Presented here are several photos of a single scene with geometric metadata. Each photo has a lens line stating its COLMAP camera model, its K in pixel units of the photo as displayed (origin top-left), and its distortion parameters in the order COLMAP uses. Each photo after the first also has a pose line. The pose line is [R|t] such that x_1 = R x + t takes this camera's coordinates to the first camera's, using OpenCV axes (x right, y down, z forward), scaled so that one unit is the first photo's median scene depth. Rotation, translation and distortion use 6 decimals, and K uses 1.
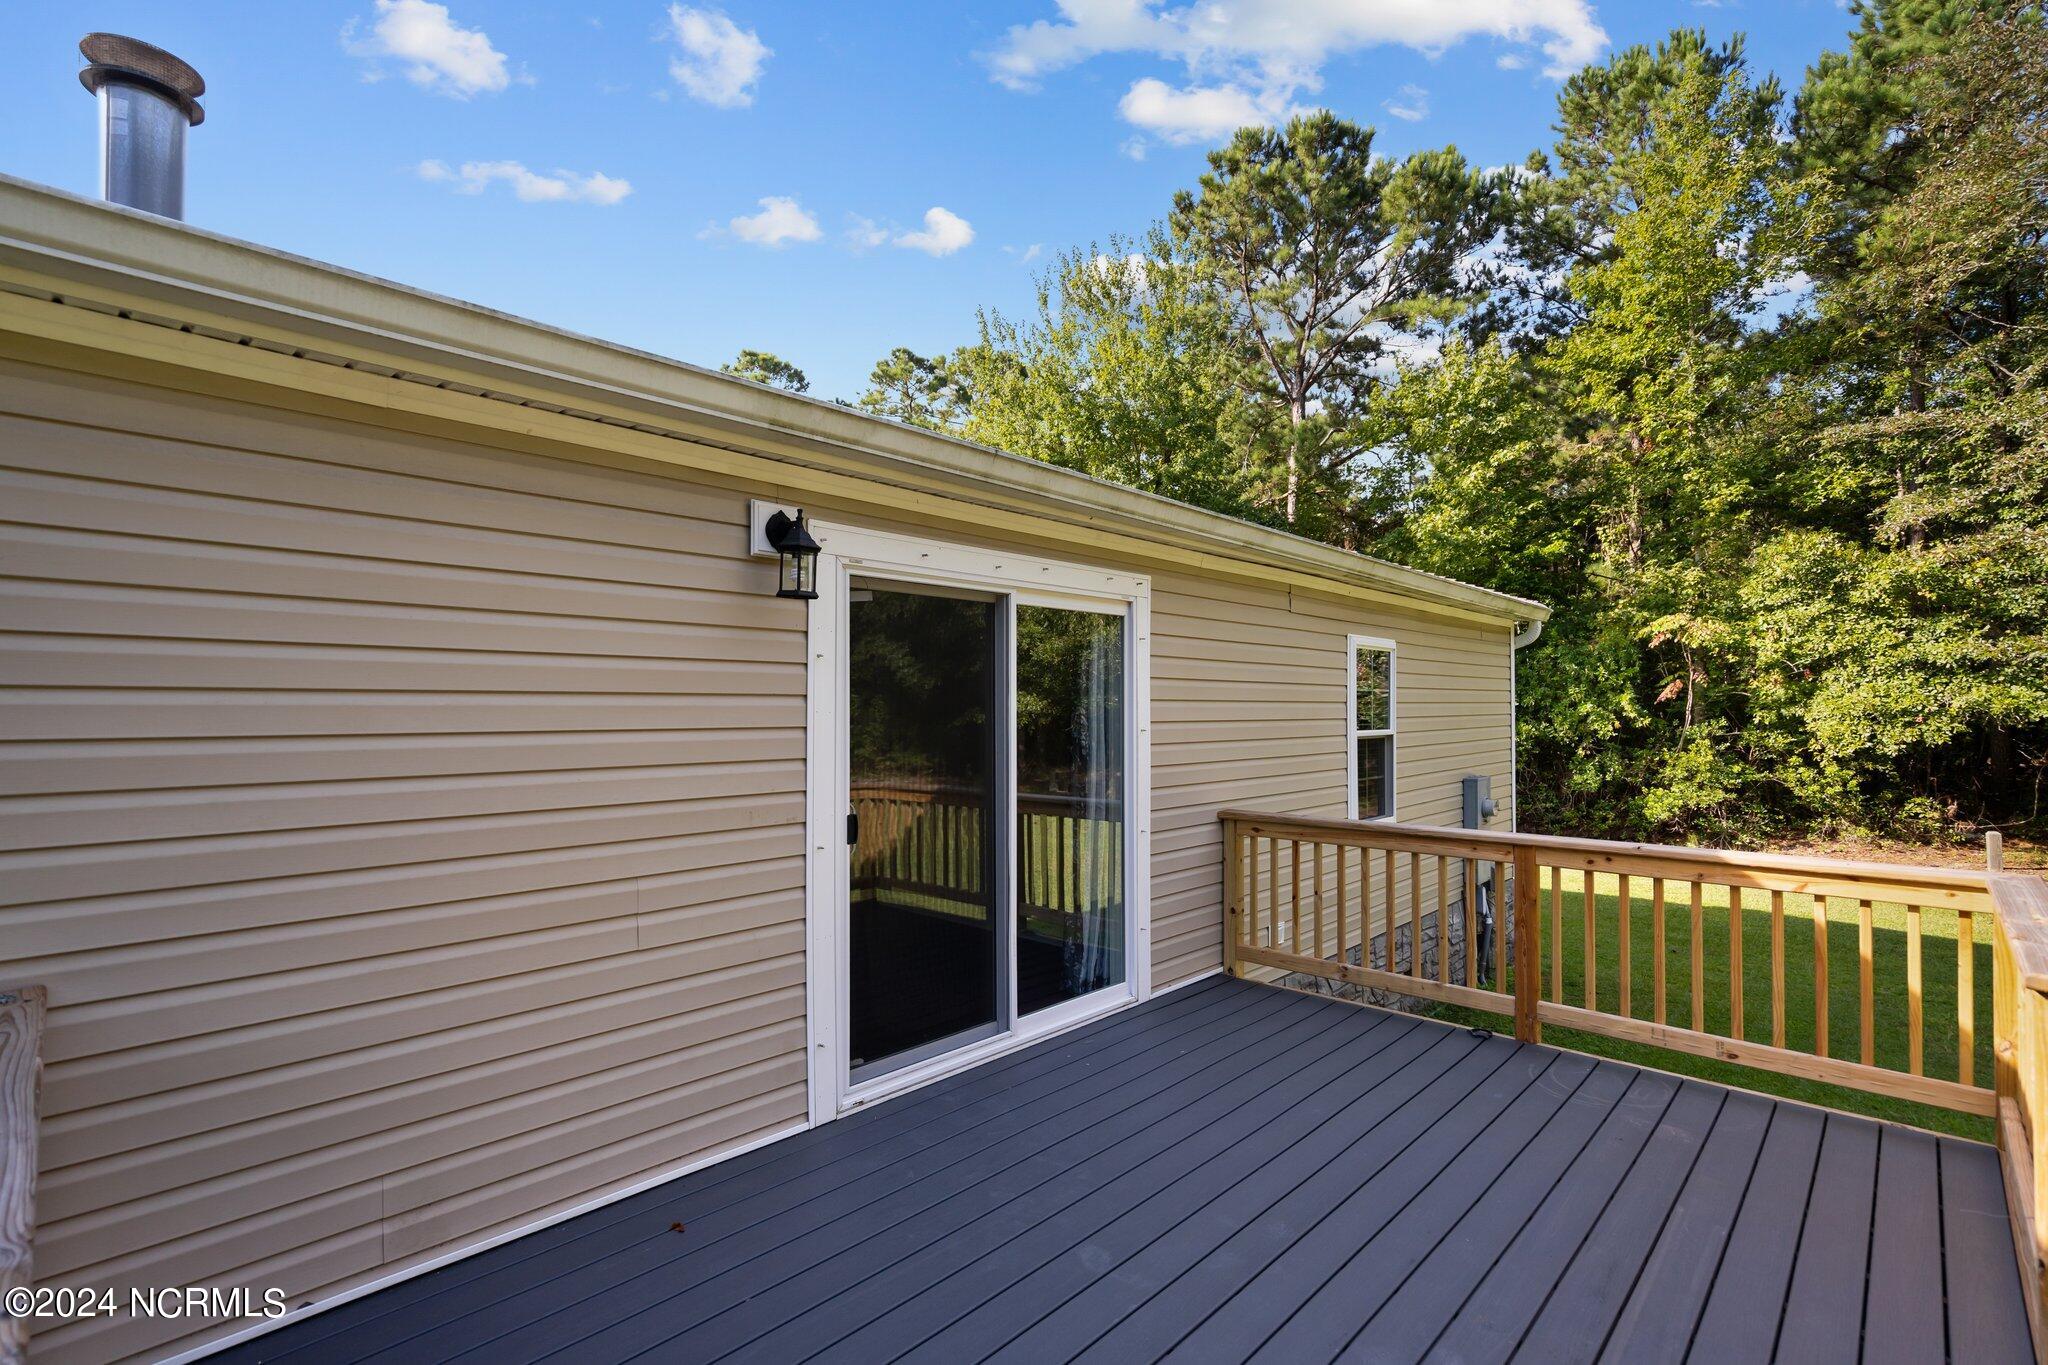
lens RADIAL K [[931.4, 0, 1021.4], [0, 931.4, 686.5], [0, 0, 1]] dist [-0.000153, -0.000062]
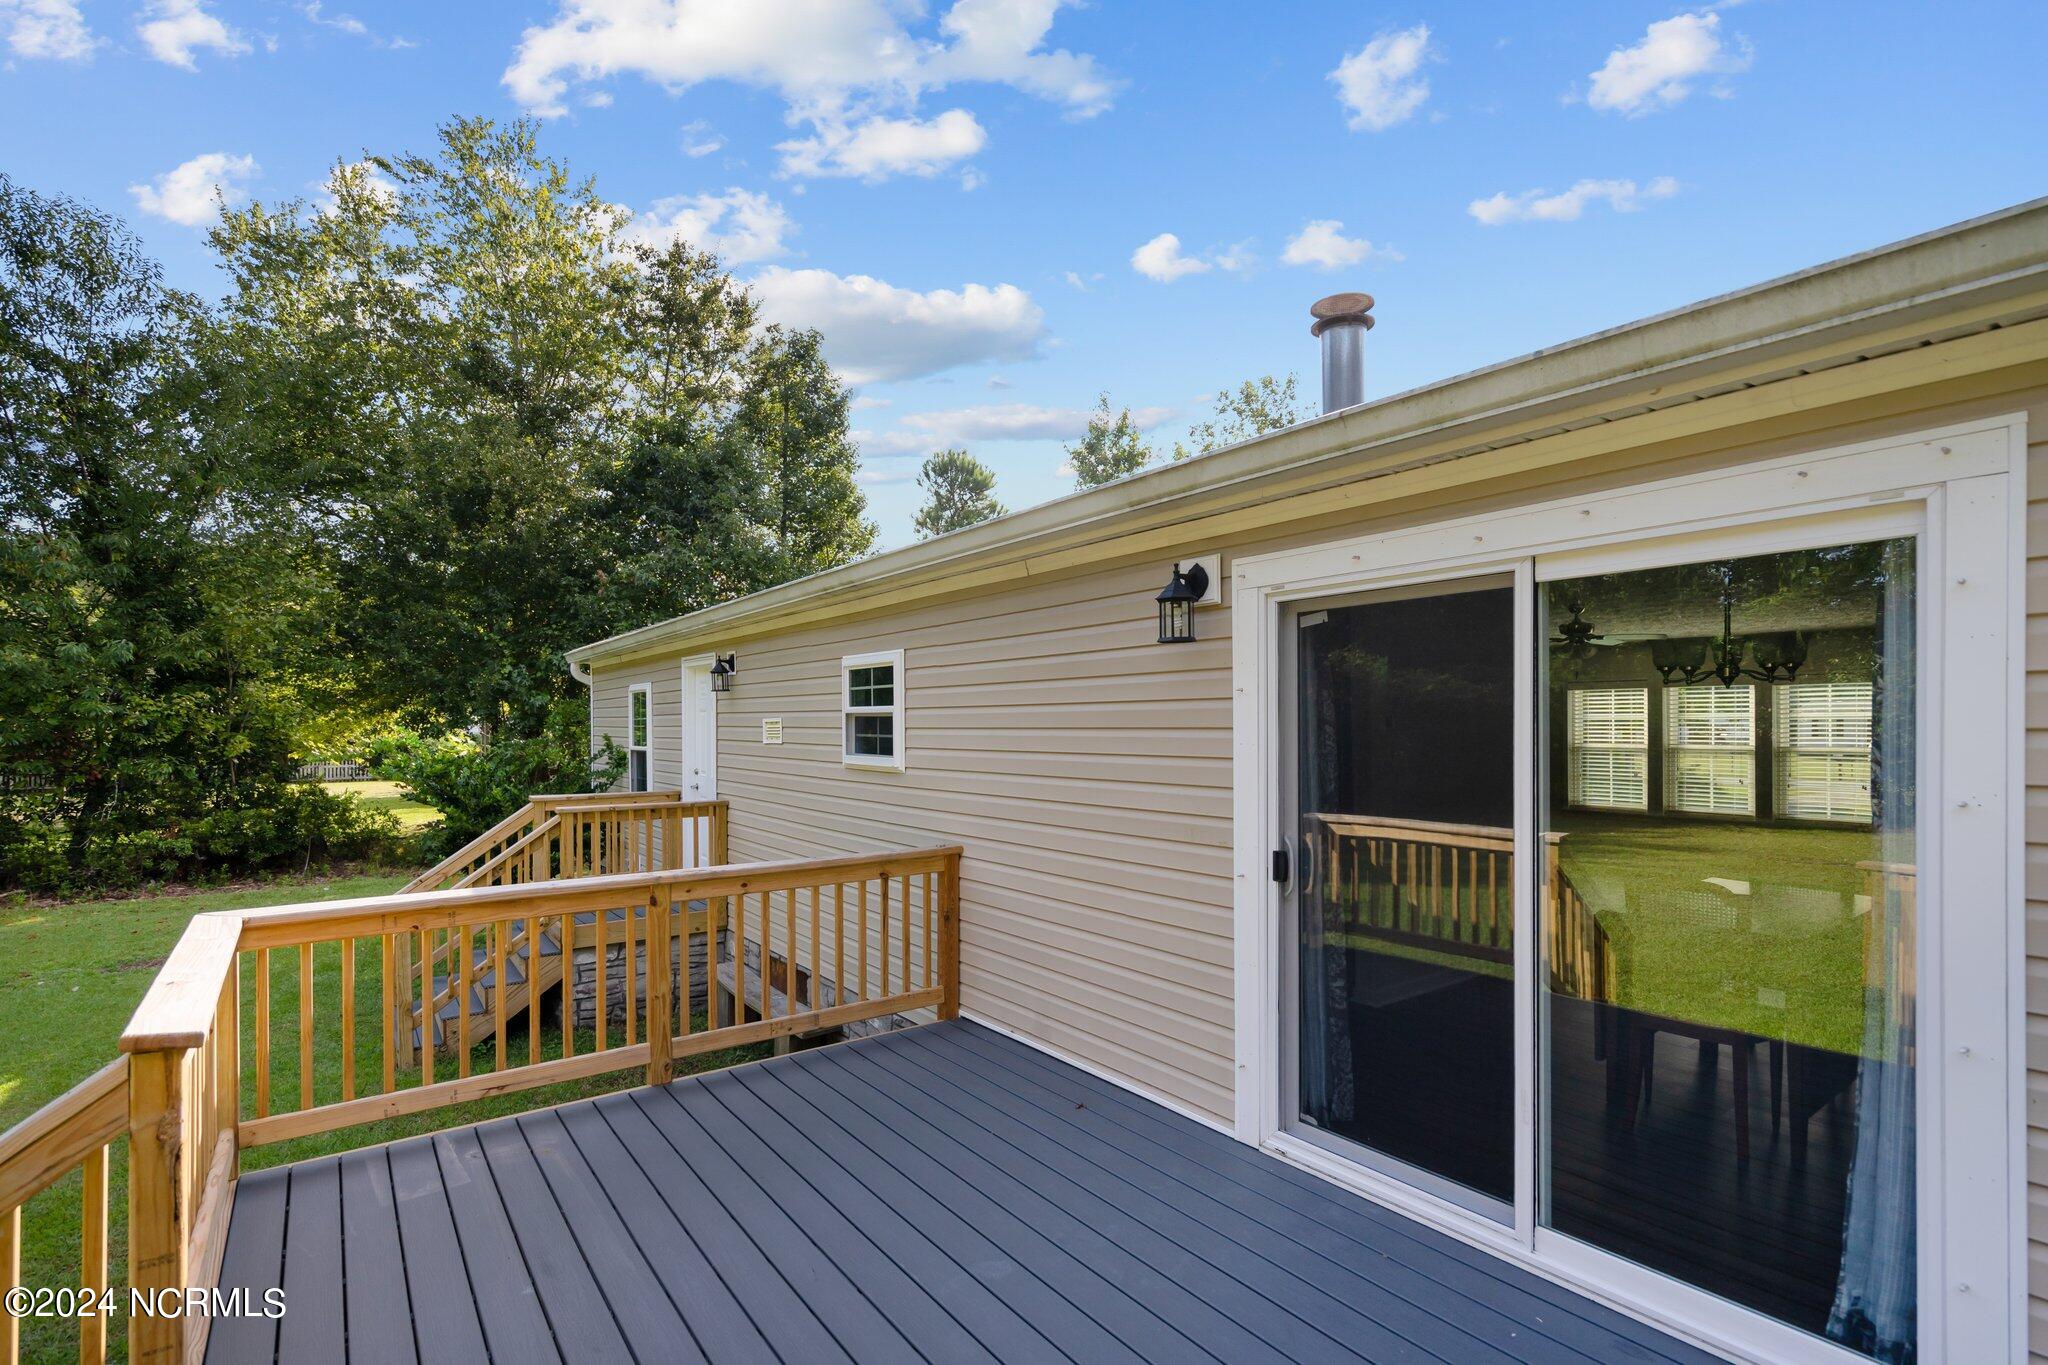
lens RADIAL K [[993.1, 0, 979.0], [0, 993.1, 734.5], [0, 0, 1]] dist [0.000594, 0.000167]
pose [[-0.208407, -0.003602, -0.978036, 0.163597], [0.015207, 0.999860, -0.006923, 0.003668], [0.977924, -0.016315, -0.208323, 0.167050]]
